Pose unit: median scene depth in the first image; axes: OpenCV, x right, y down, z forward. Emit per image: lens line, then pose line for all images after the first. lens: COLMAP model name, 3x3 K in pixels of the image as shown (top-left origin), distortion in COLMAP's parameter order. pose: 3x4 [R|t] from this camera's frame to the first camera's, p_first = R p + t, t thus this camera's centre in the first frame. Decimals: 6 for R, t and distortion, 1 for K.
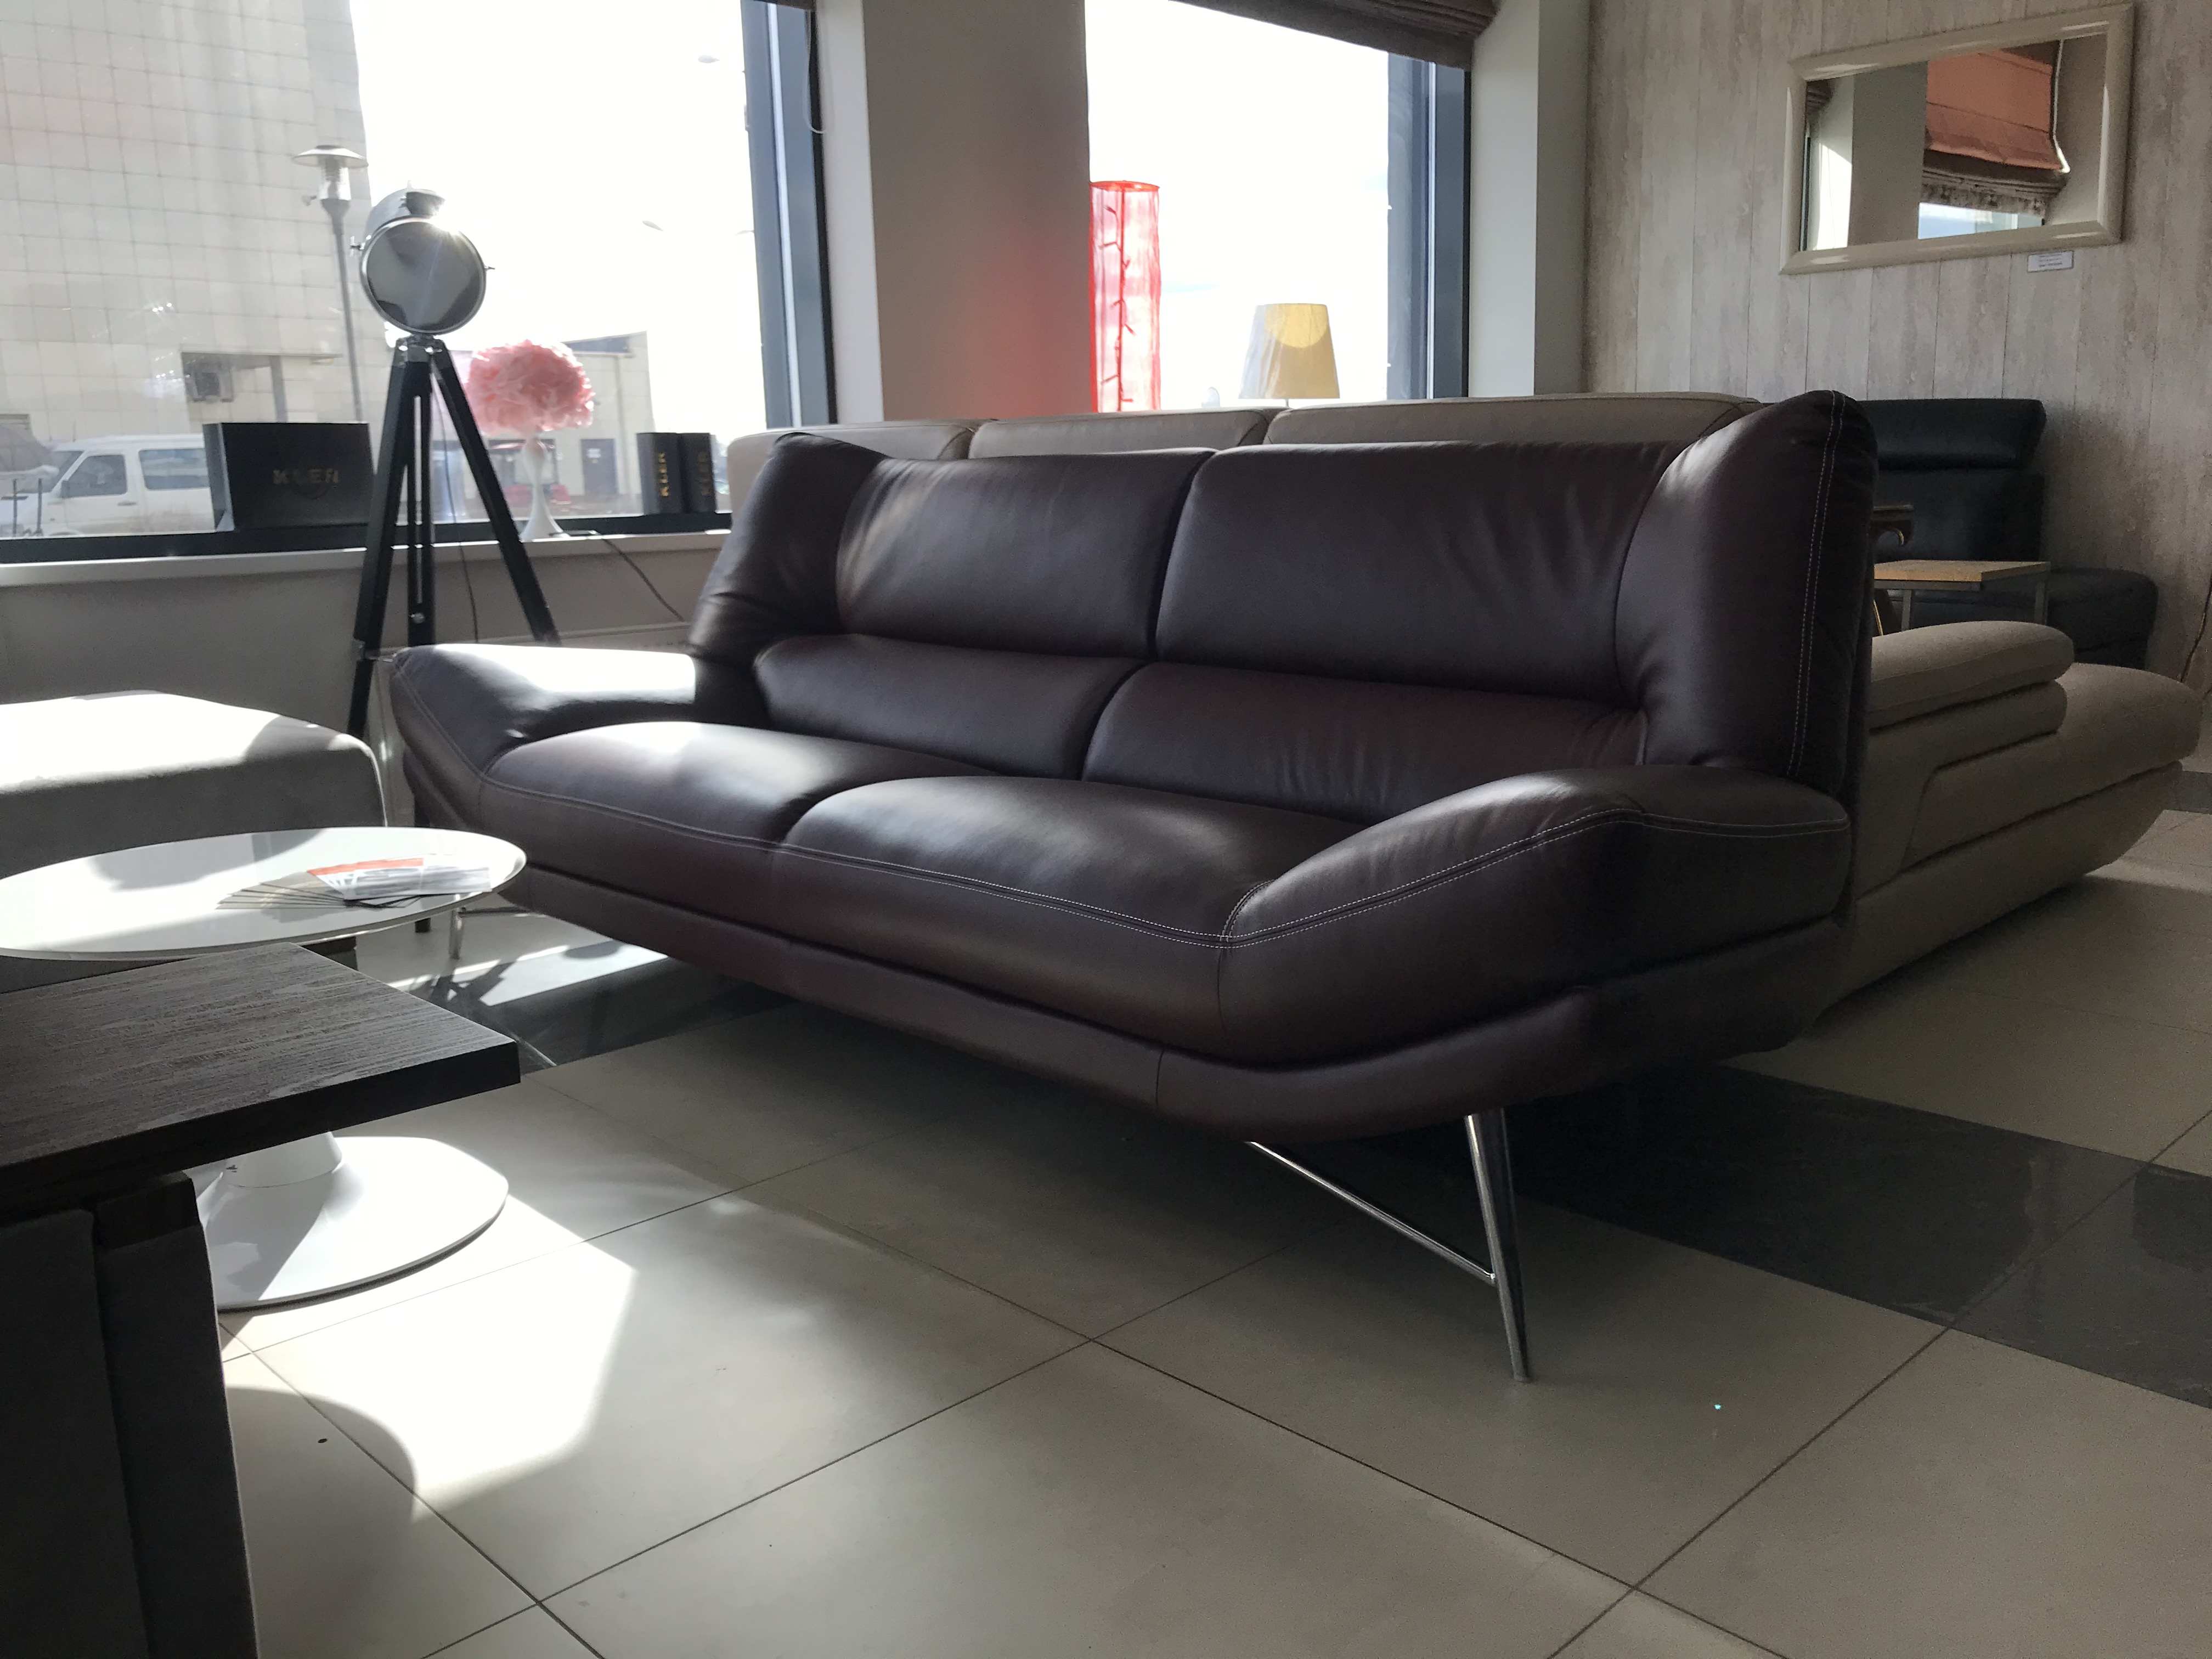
lens RADIAL K [[1837.1, 0, 1091.8], [0, 1837.1, 812.1], [0, 0, 1]] dist [0.023515, -0.031315]
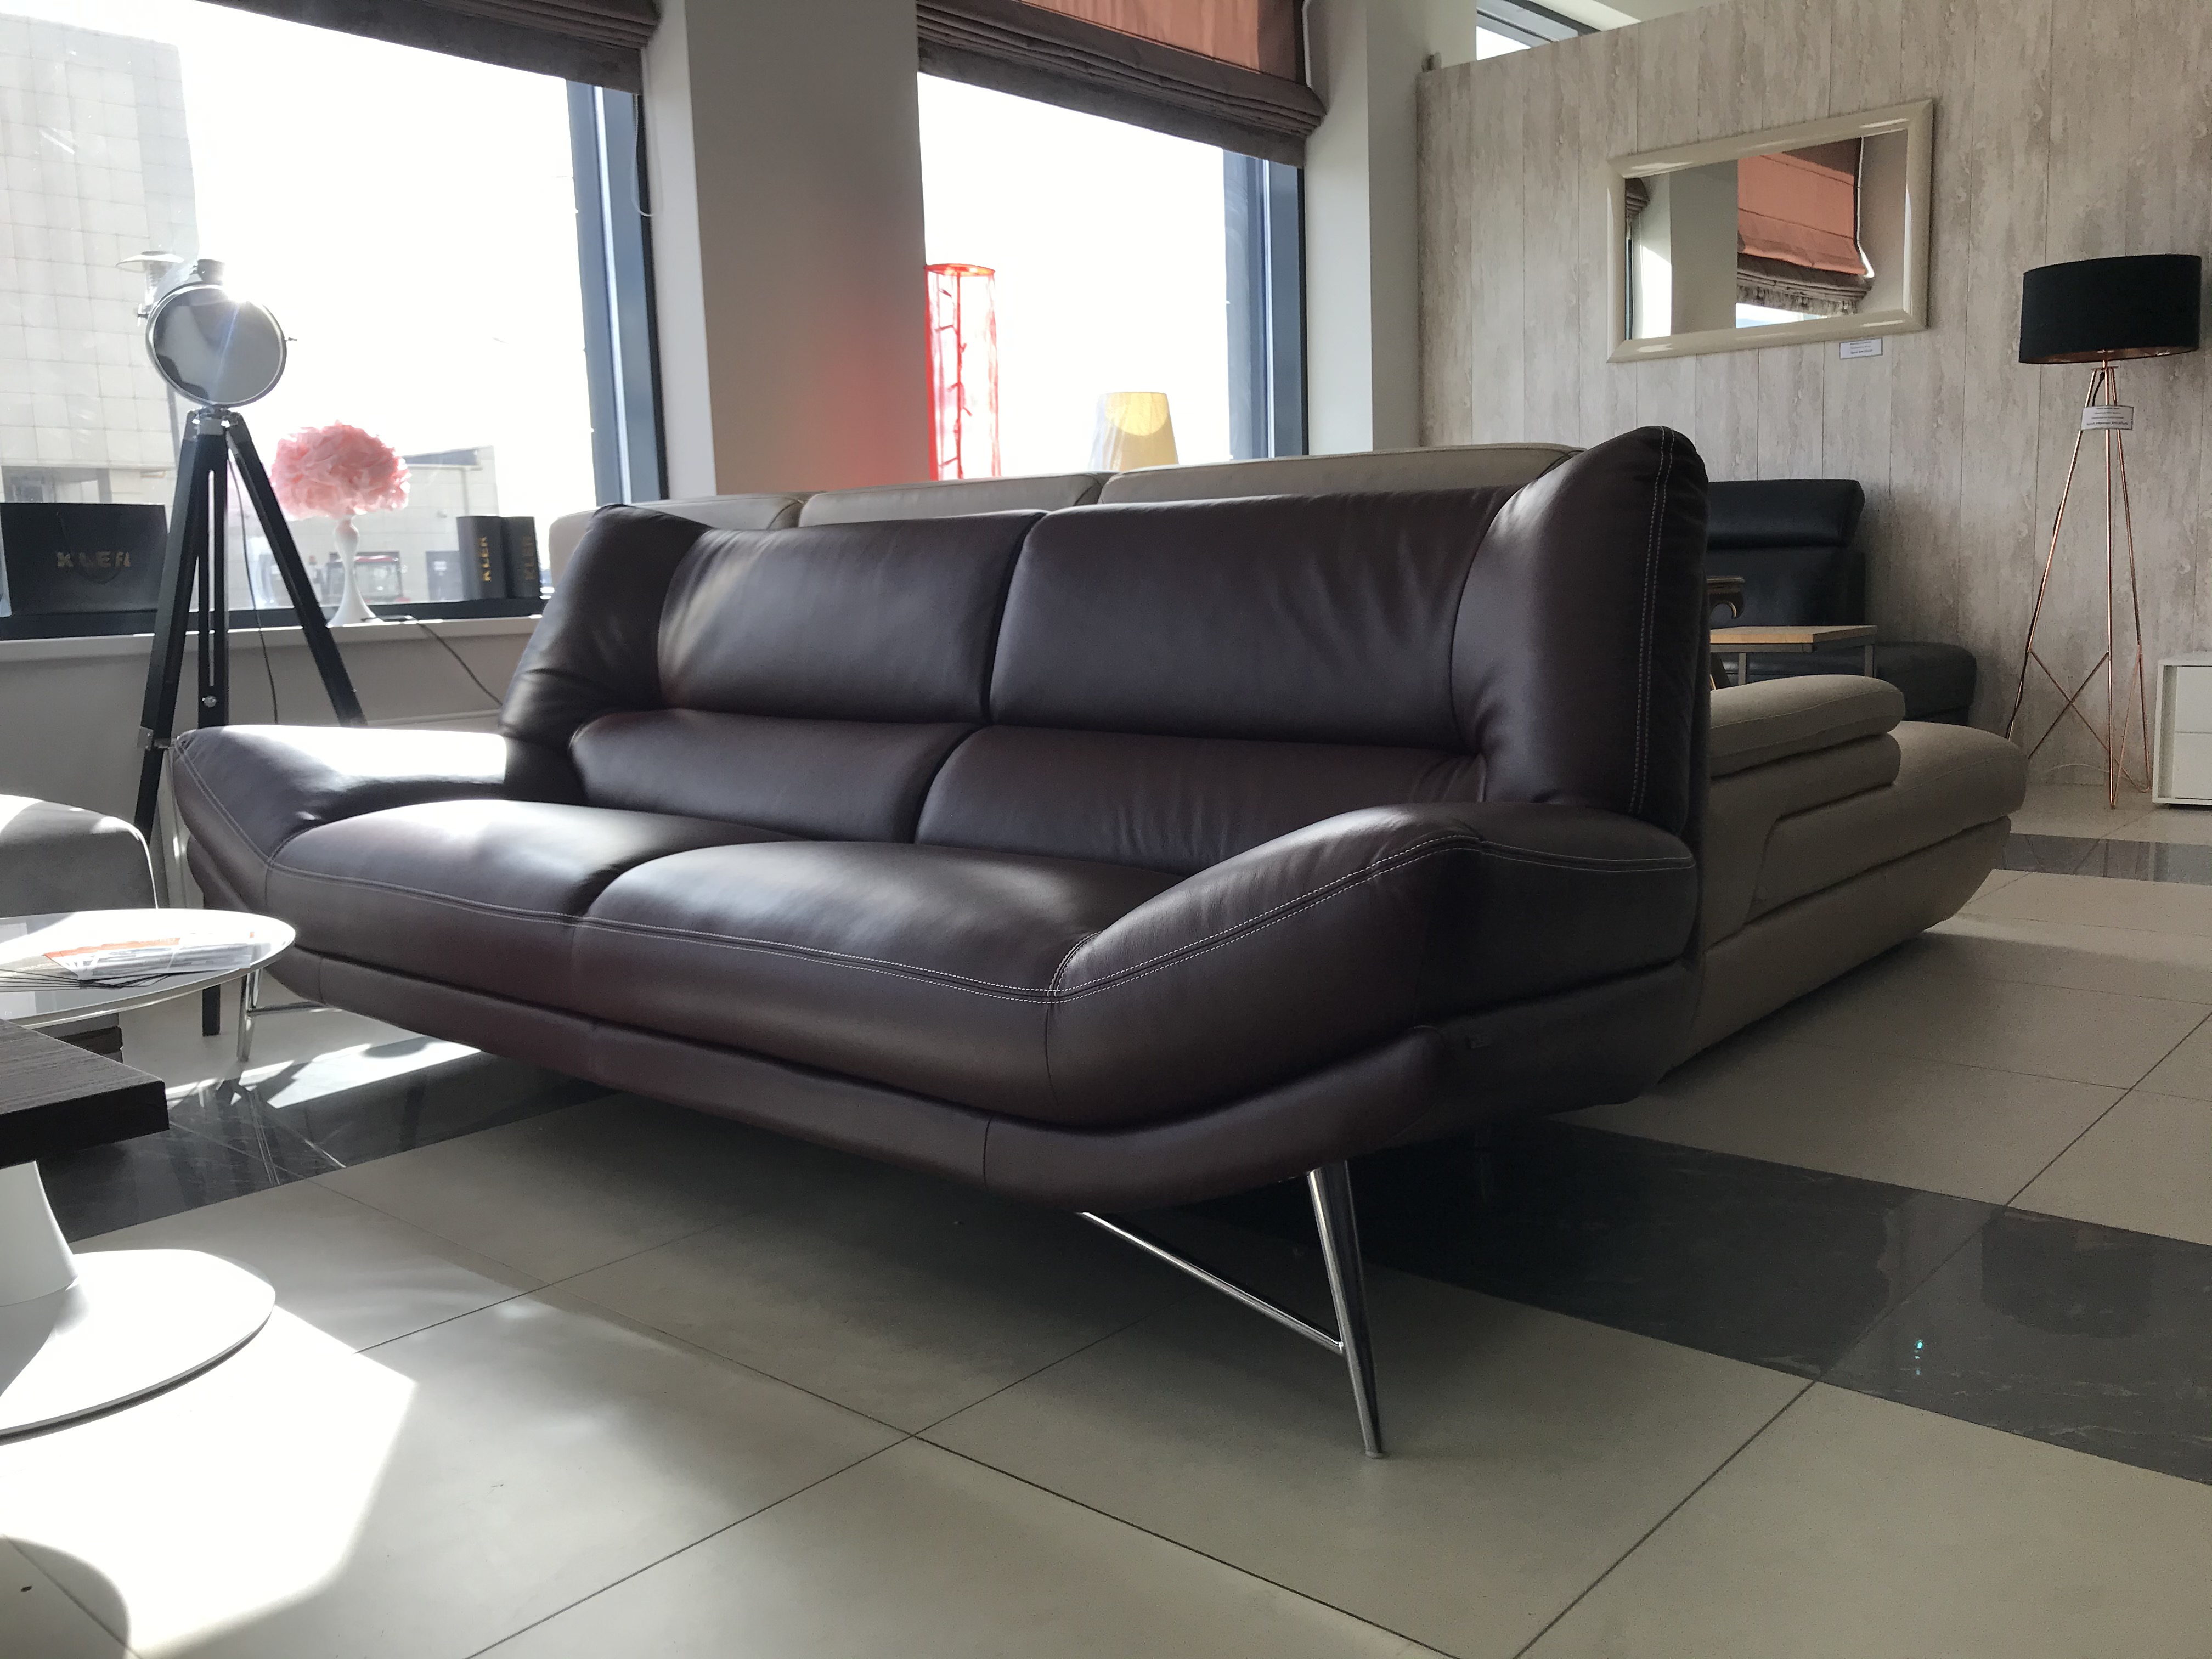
lens RADIAL K [[1837.1, 0, 1095.2], [0, 1837.1, 811.6], [0, 0, 1]] dist [0.023515, -0.031315]
pose [[0.996940, -0.020061, 0.075559, 0.014349], [0.024433, 0.998053, -0.057394, 0.016932], [-0.074260, 0.059065, 0.995488, 0.032924]]
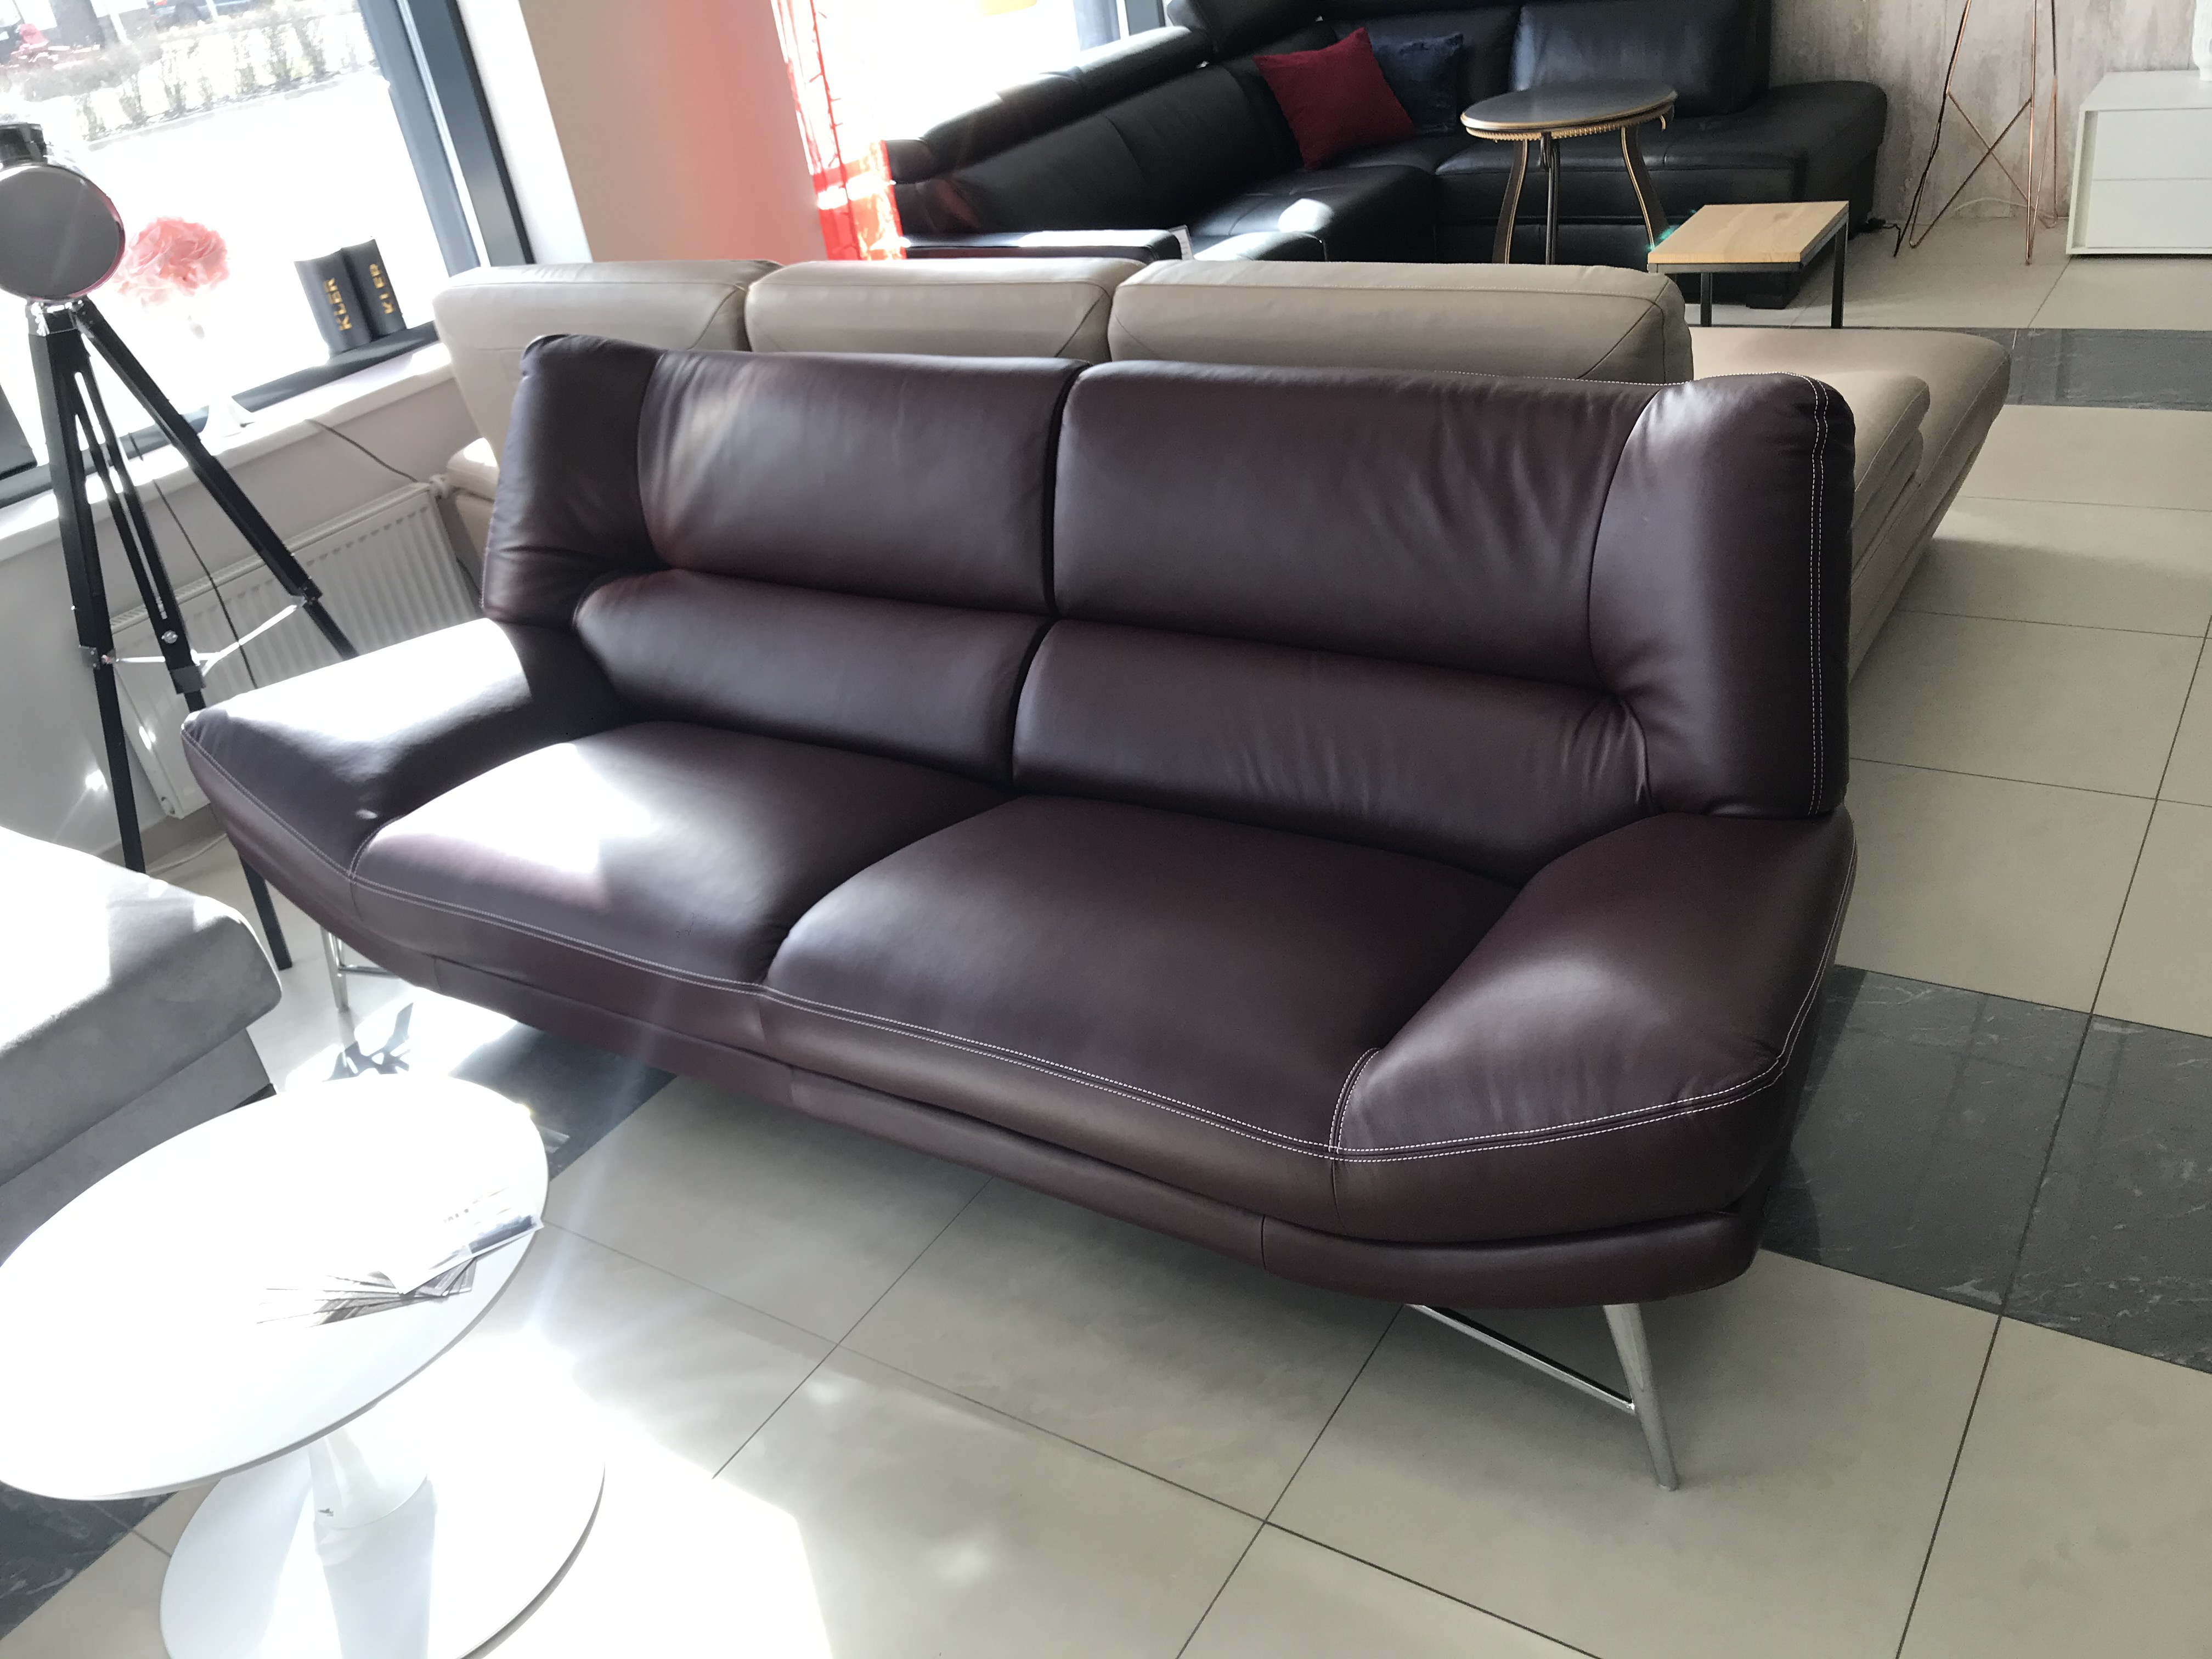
lens RADIAL K [[1837.1, 0, 1091.2], [0, 1837.1, 829.0], [0, 0, 1]] dist [0.023515, -0.031315]
pose [[0.967532, -0.216097, 0.131089, -0.082639], [0.165382, 0.933489, 0.318195, -0.241308], [-0.191131, -0.286184, 0.938918, 0.076200]]
